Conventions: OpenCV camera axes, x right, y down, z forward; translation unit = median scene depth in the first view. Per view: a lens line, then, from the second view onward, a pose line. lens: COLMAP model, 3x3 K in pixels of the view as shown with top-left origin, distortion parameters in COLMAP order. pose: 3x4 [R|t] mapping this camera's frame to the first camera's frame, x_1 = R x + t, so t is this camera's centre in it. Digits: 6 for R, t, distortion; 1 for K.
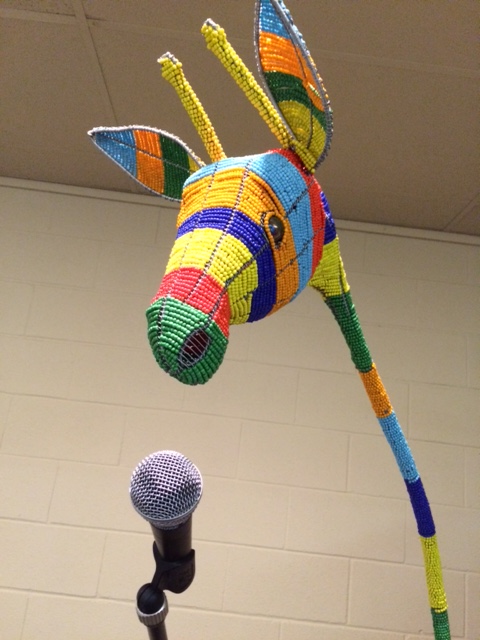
lens RADIAL K [[549.1, 0, 242.1], [0, 549.1, 319.2], [0, 0, 1]] dist [0.072479, -0.122253]
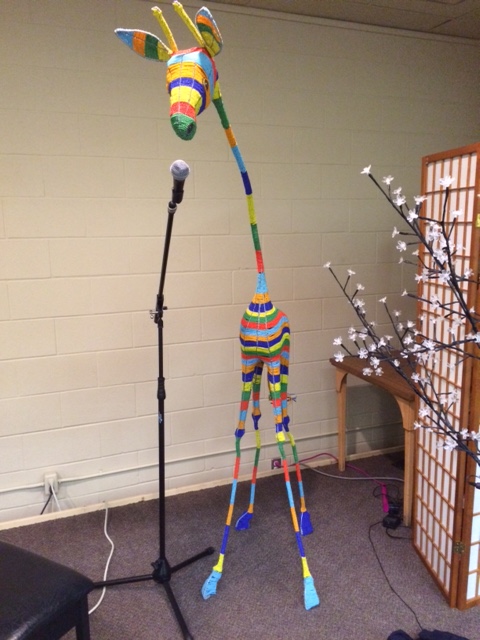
lens RADIAL K [[549.1, 0, 242.1], [0, 549.1, 319.2], [0, 0, 1]] dist [0.072479, -0.122253]
pose [[0.937299, -0.176351, 0.300618, -0.828197], [0.023260, 0.892267, 0.450908, -0.351249], [-0.347750, -0.415643, 0.840423, -2.006271]]
